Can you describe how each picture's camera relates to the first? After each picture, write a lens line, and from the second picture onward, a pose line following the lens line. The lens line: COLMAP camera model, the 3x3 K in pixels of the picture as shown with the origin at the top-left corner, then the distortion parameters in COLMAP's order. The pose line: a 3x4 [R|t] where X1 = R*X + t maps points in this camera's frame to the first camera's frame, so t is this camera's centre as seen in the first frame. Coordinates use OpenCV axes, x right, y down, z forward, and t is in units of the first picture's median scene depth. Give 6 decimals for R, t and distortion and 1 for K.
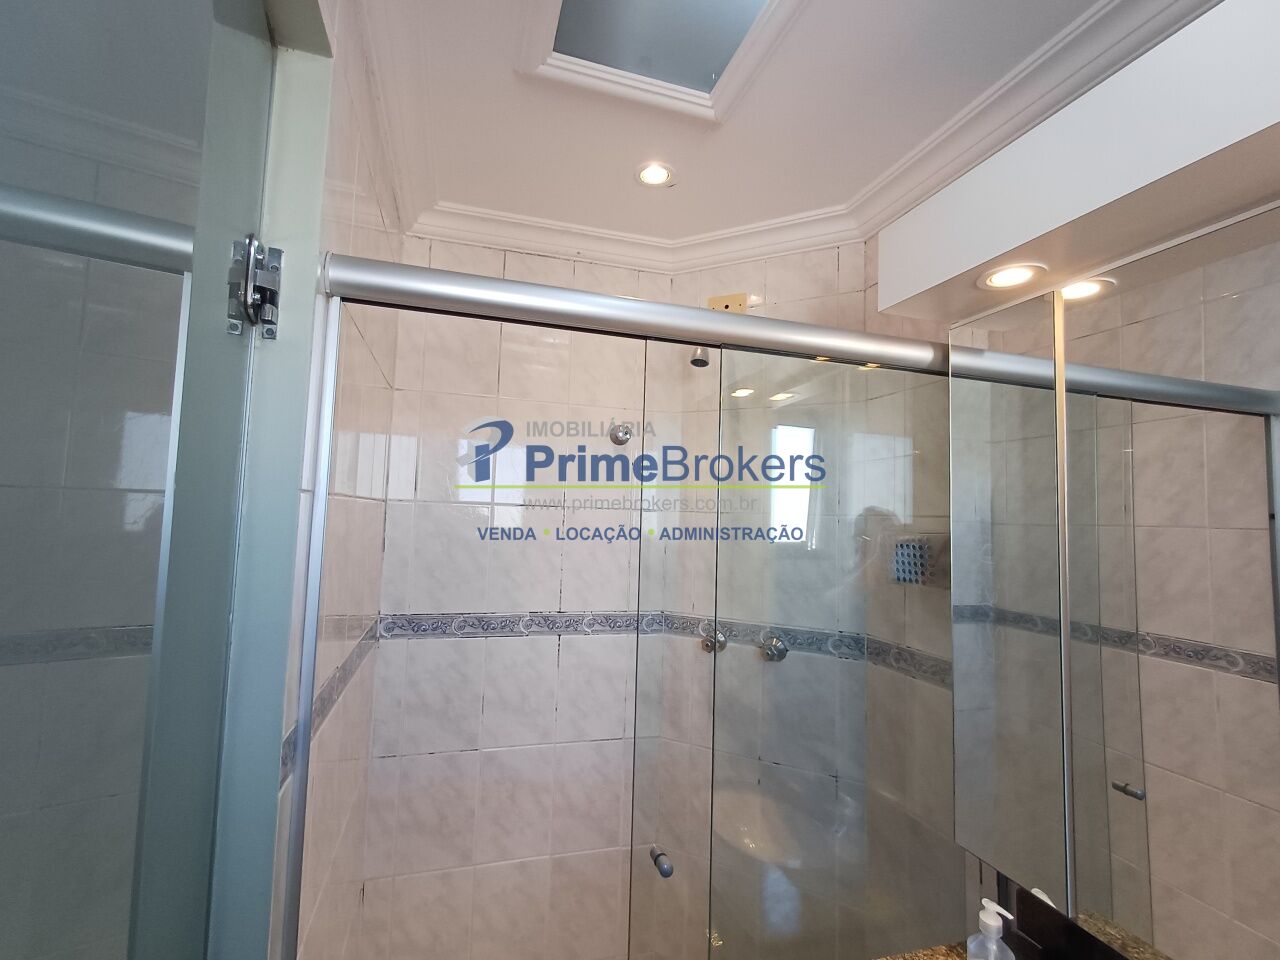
lens RADIAL K [[589.6, 0, 637.0], [0, 589.6, 479.3], [0, 0, 1]] dist [-0.000570, 0.003112]
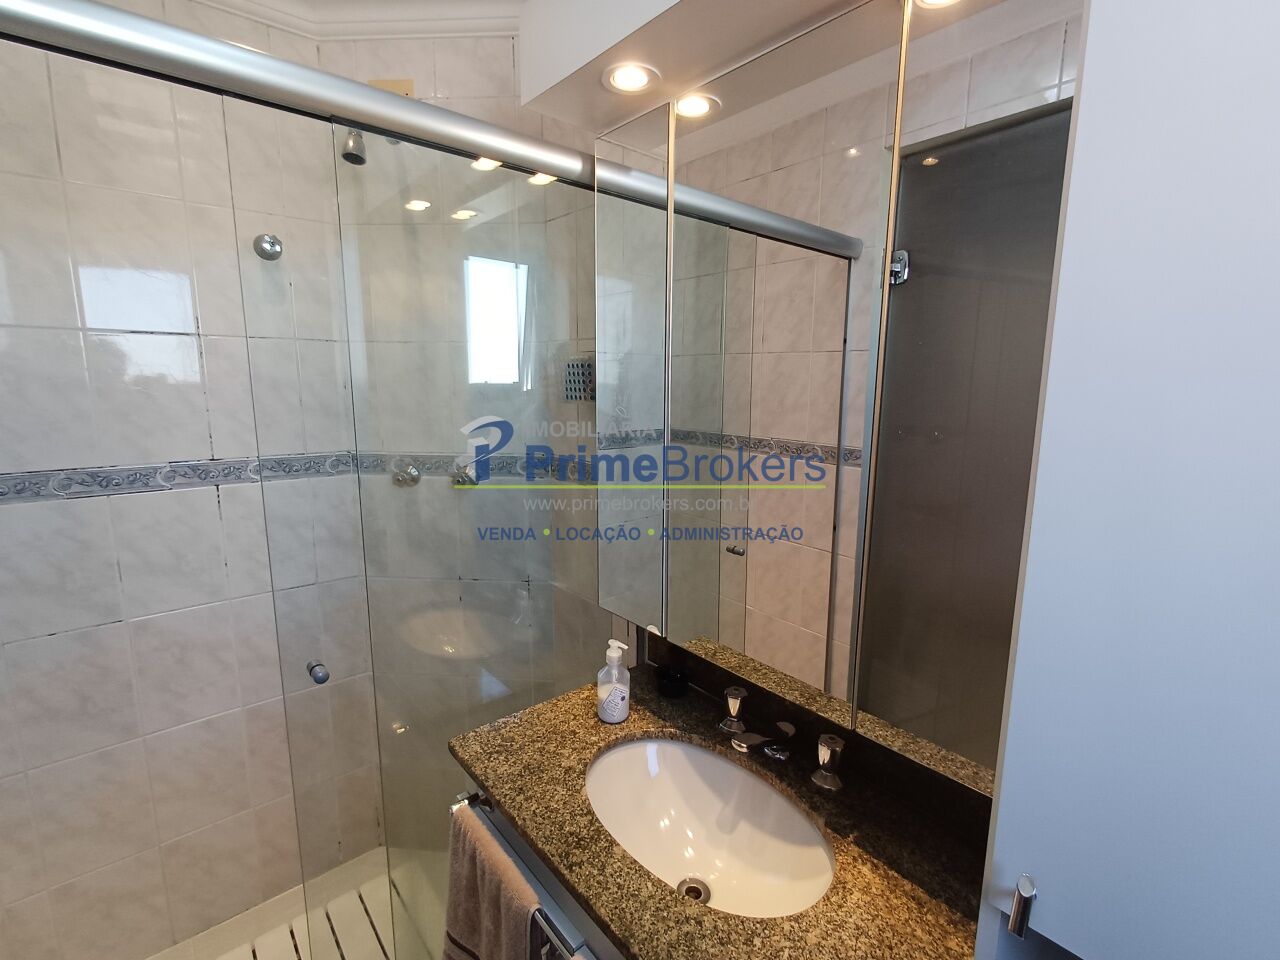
lens RADIAL K [[589.6, 0, 639.9], [0, 589.6, 483.0], [0, 0, 1]] dist [-0.000570, 0.003112]
pose [[0.912952, -0.095504, 0.396733, 0.101729], [-0.006452, 0.968727, 0.248046, 0.042835], [-0.408015, -0.229014, 0.883785, -0.032436]]
